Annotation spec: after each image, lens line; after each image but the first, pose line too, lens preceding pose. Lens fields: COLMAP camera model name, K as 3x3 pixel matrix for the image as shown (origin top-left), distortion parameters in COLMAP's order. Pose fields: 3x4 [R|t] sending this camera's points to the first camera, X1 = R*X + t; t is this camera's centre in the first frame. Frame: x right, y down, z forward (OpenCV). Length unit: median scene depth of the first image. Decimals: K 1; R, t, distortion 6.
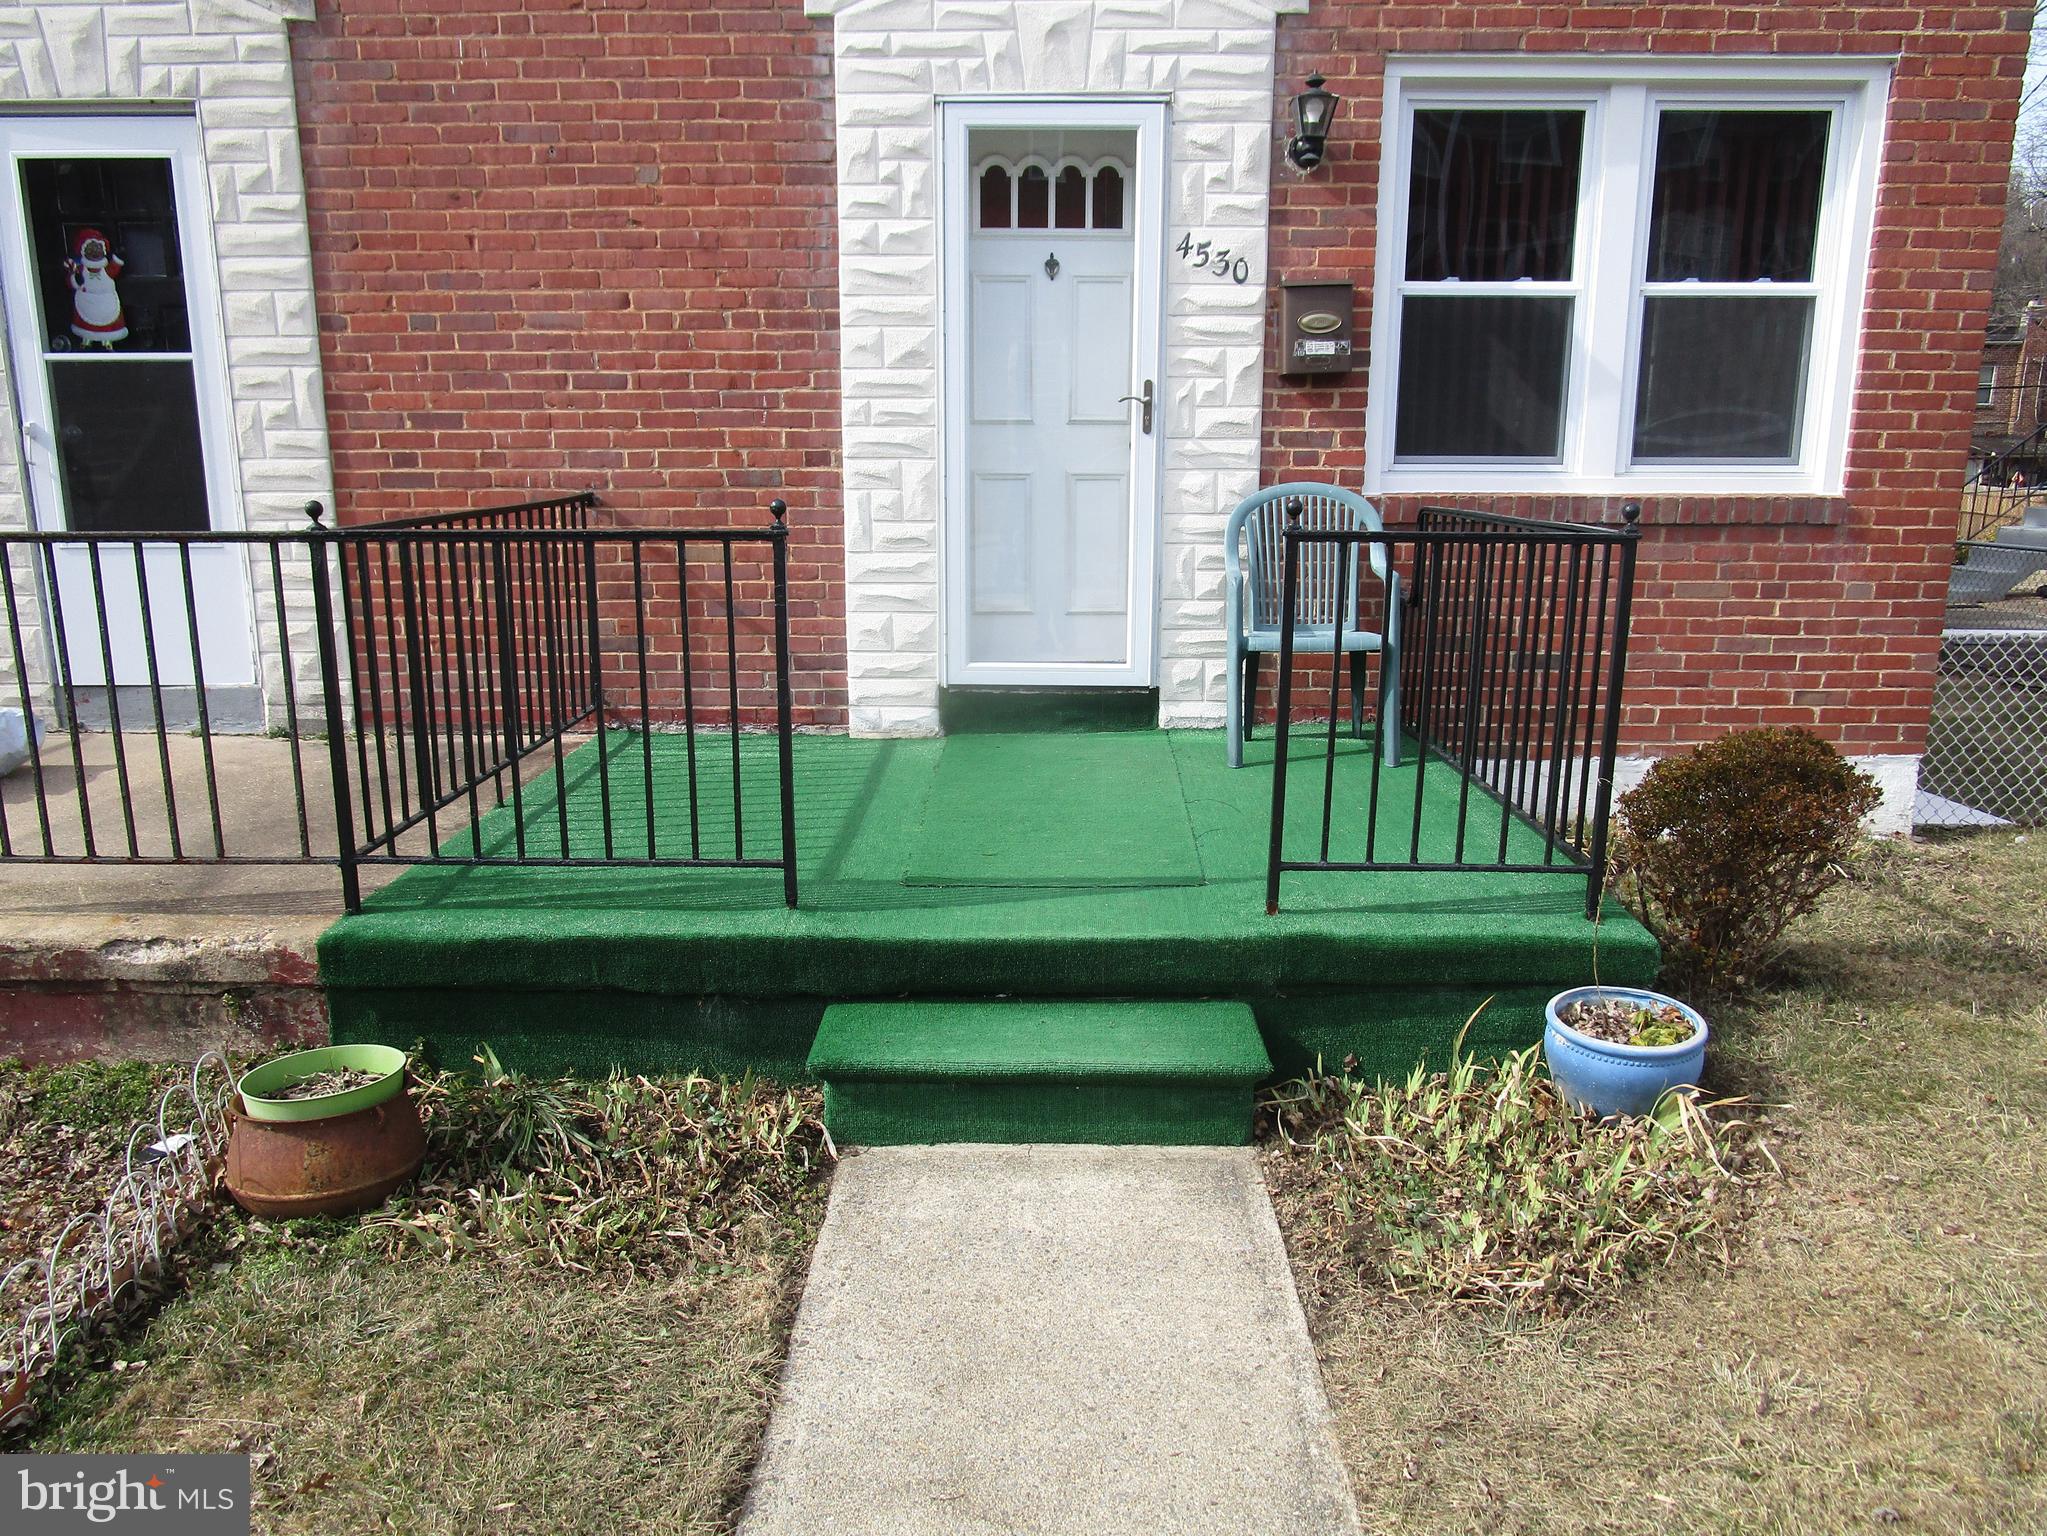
lens RADIAL K [[1488.8, 0, 1022.3], [0, 1488.8, 769.6], [0, 0, 1]] dist [-0.024889, 0.004675]
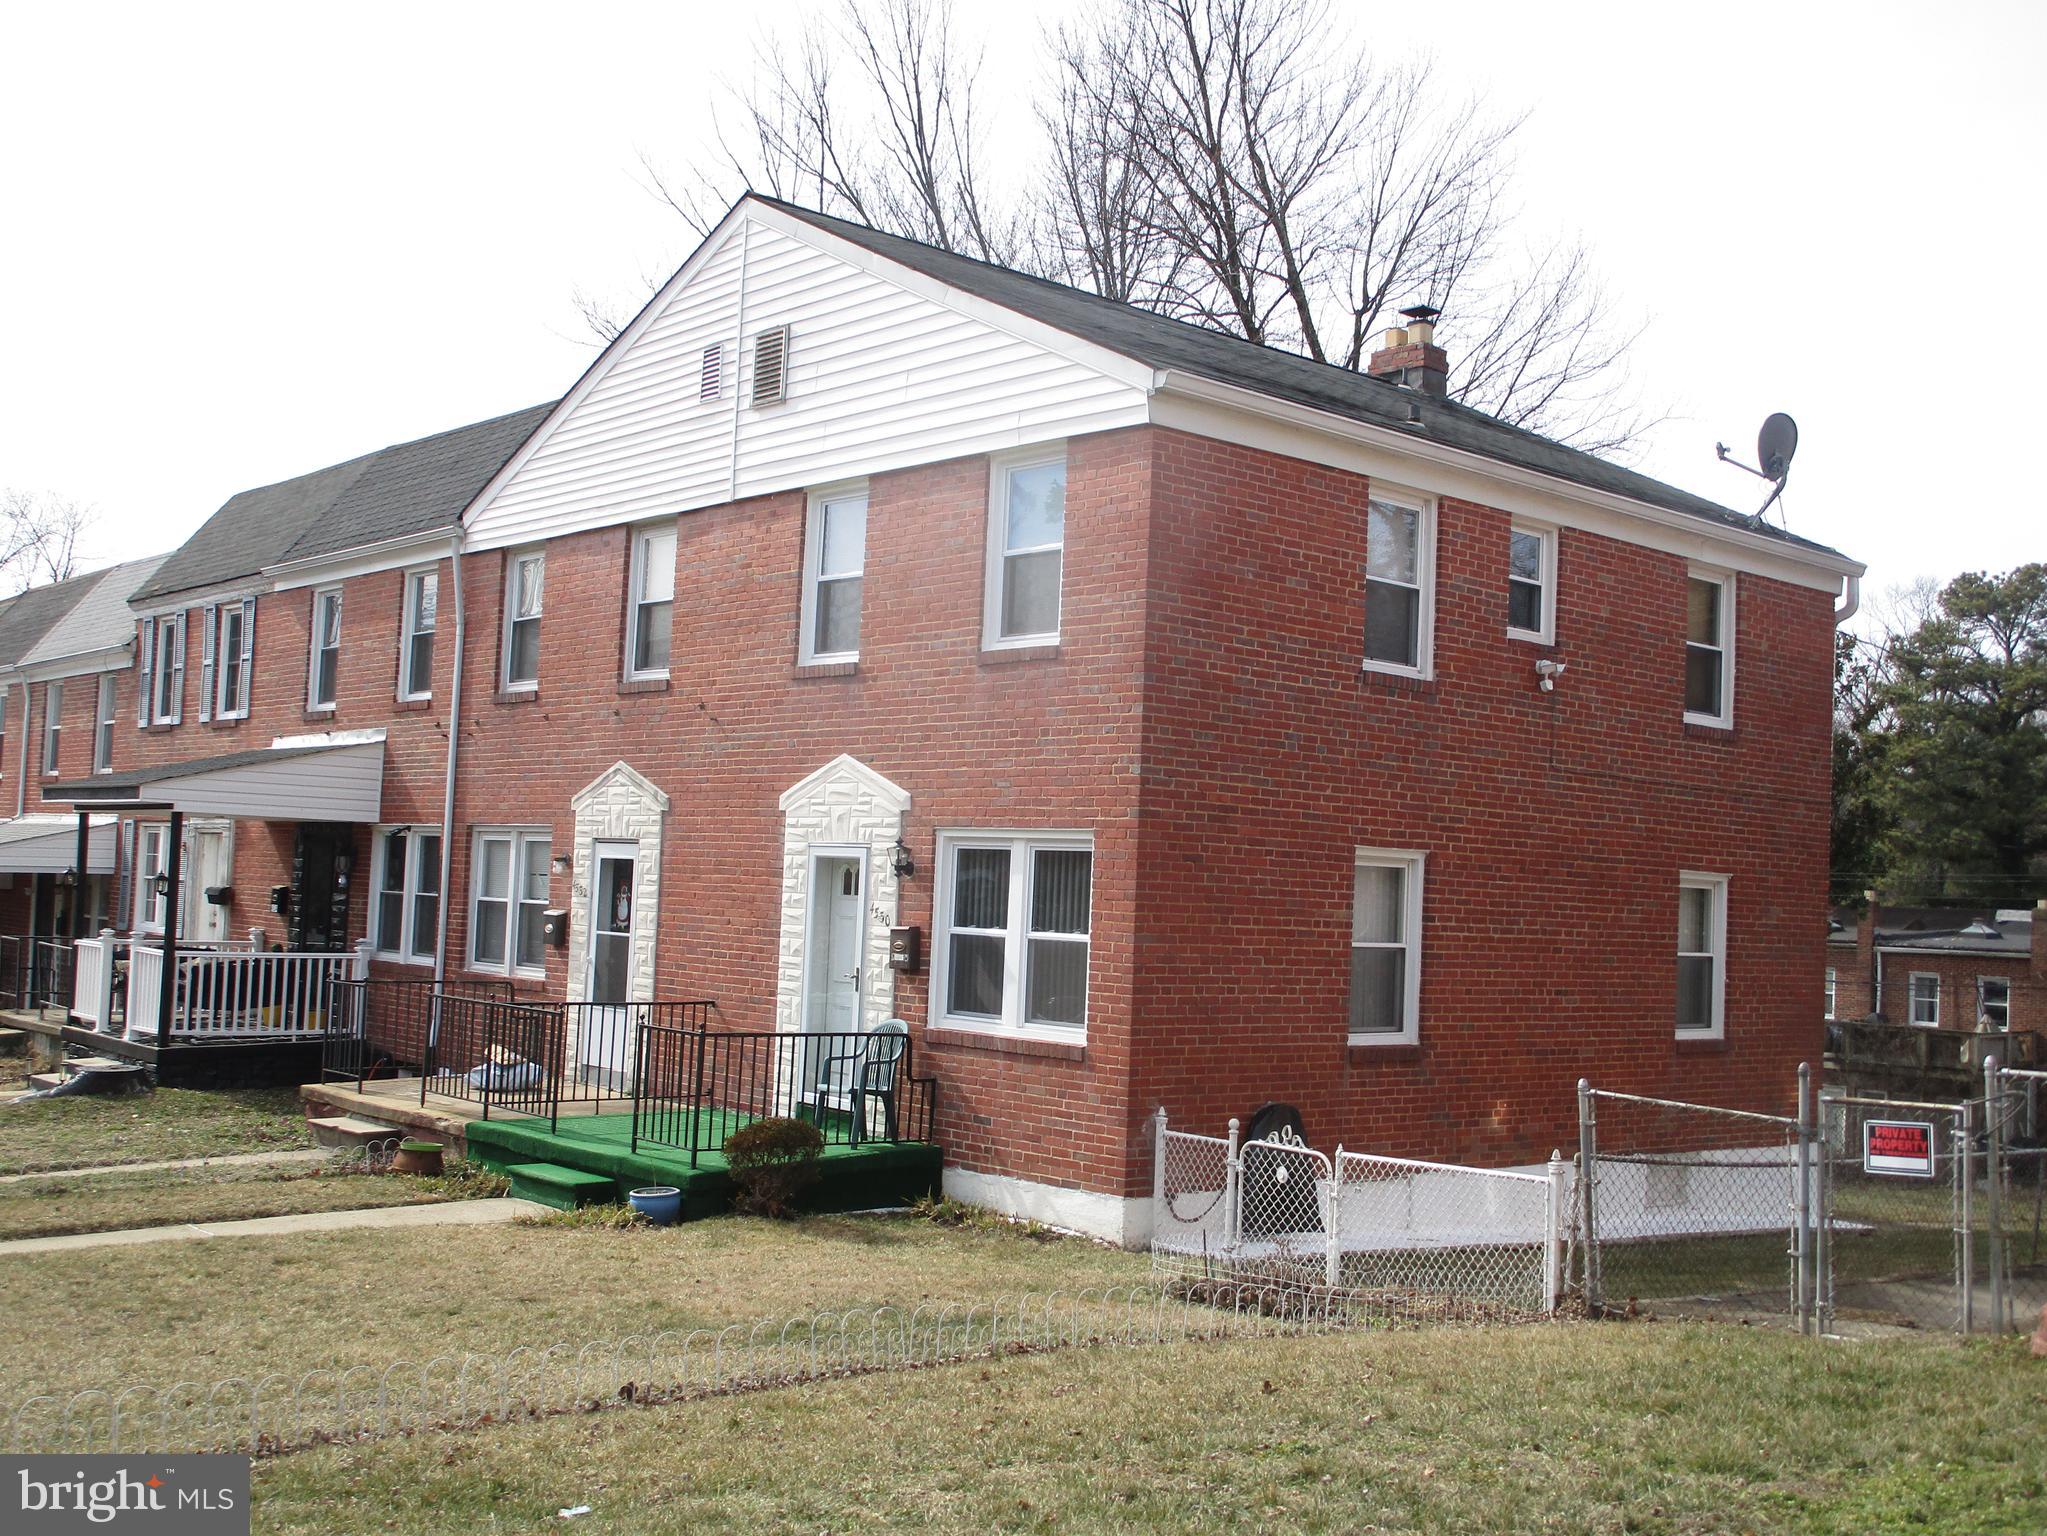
lens RADIAL K [[2133.2, 0, 1023.4], [0, 2133.2, 768.6], [0, 0, 1]] dist [-0.008990, 0.000000]
pose [[0.675638, -0.013516, -0.737109, 2.569772], [-0.212788, 0.953705, -0.212530, 0.072363], [0.705857, 0.300441, 0.641483, -0.922827]]
